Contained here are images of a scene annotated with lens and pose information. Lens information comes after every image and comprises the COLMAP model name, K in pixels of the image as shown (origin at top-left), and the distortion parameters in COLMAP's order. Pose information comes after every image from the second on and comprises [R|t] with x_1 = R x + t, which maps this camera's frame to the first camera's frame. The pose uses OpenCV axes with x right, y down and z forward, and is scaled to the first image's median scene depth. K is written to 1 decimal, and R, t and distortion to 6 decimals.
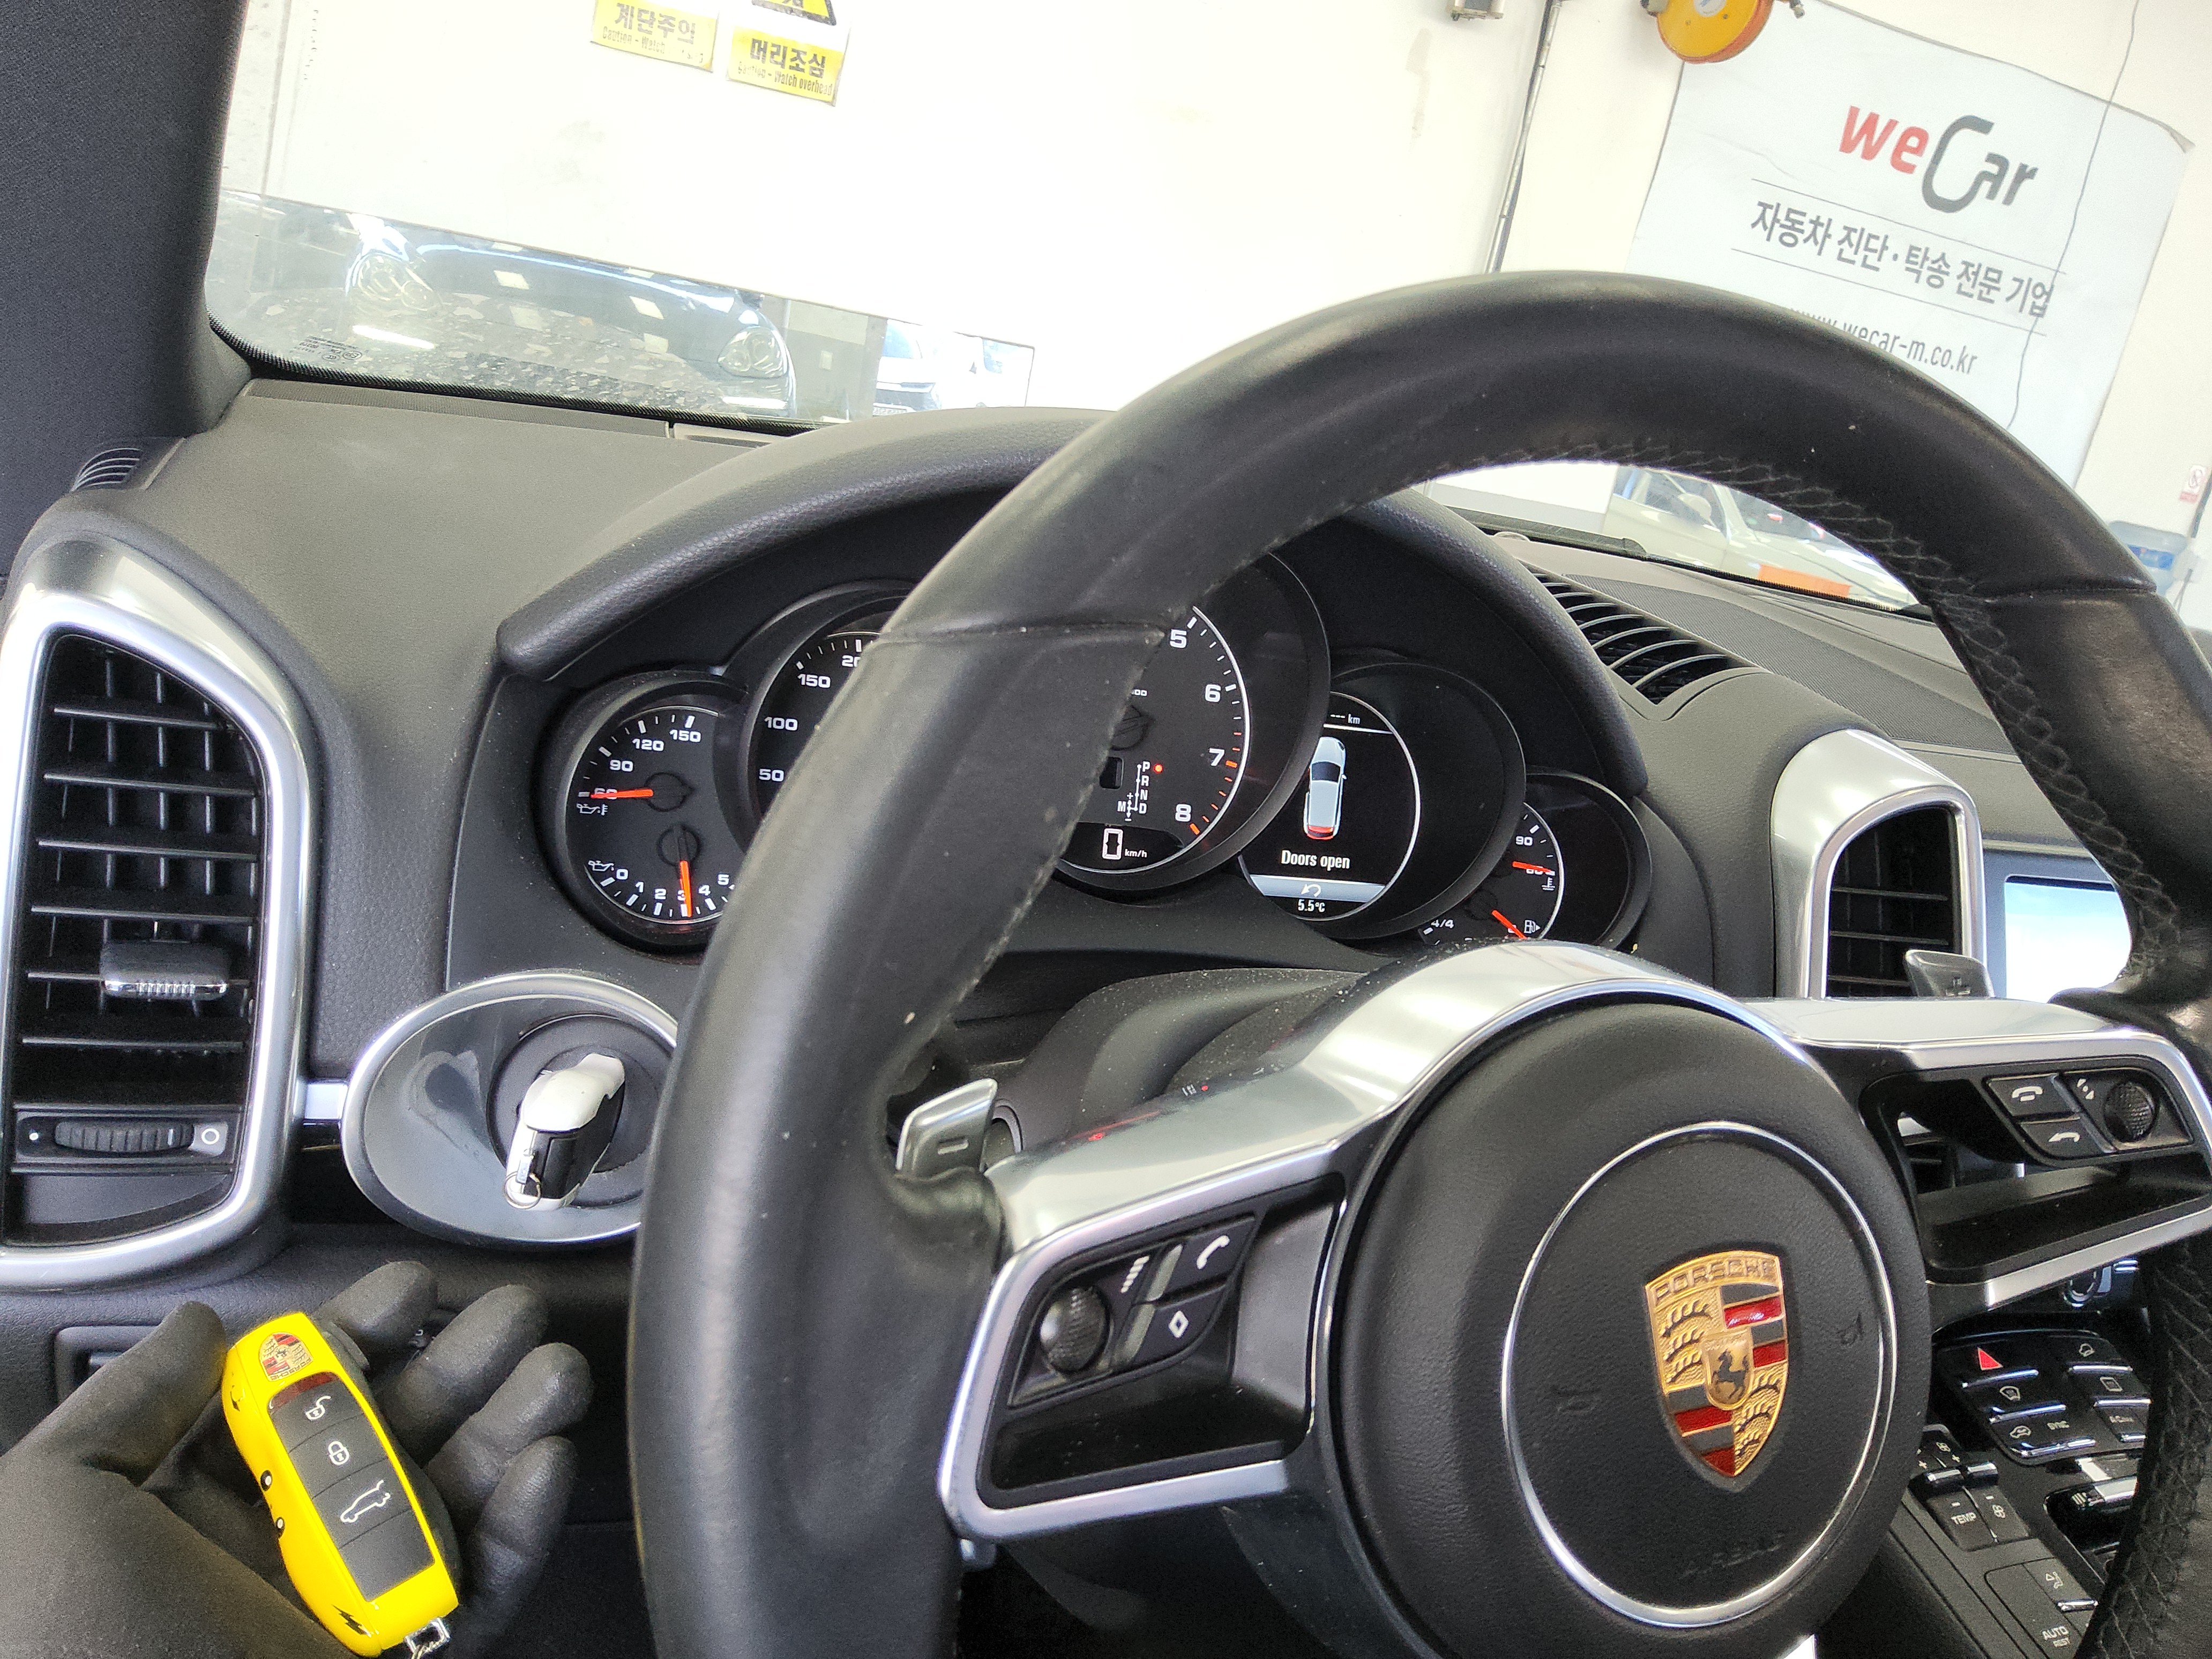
lens RADIAL K [[1633.7, 0, 1106.0], [0, 1633.7, 829.5], [0, 0, 1]] dist [0.214021, -0.445033]
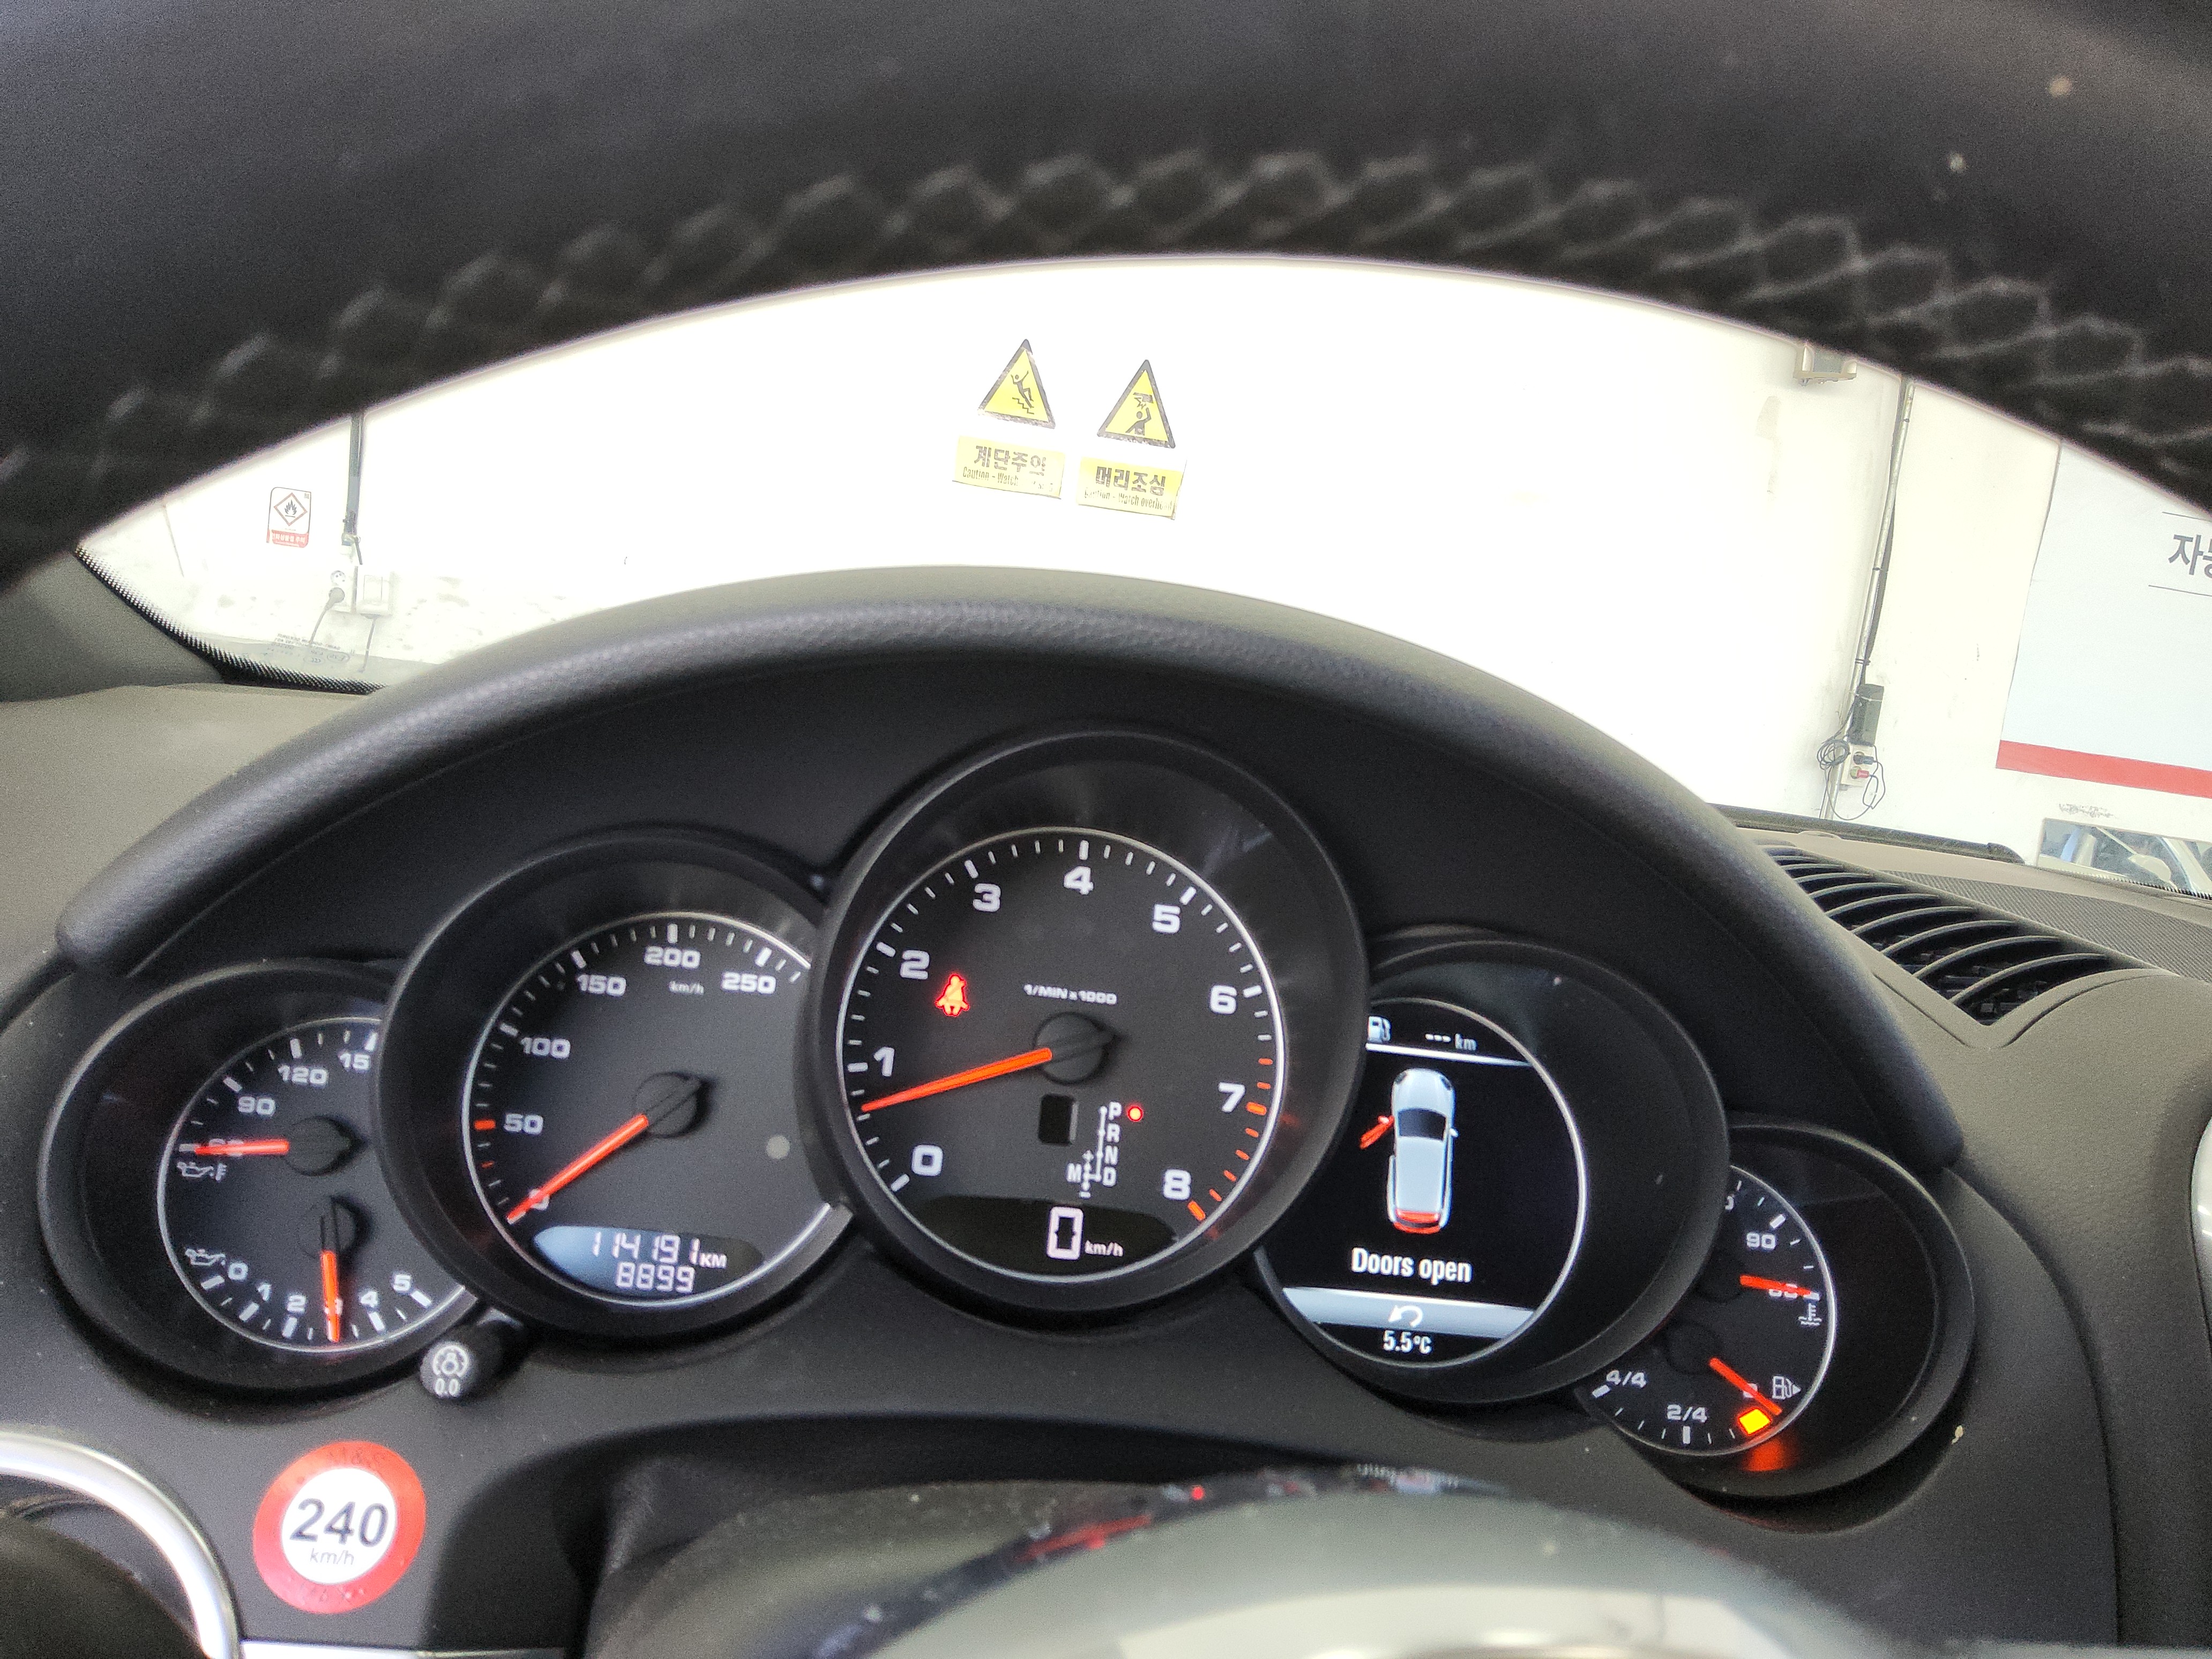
lens RADIAL K [[1681.6, 0, 1100.3], [0, 1681.6, 806.8], [0, 0, 1]] dist [0.111288, -0.184808]
pose [[0.974049, -0.045396, -0.221738, 0.171268], [-0.010388, 0.969682, -0.244151, 0.008460], [0.226099, 0.240118, 0.944046, 0.322845]]
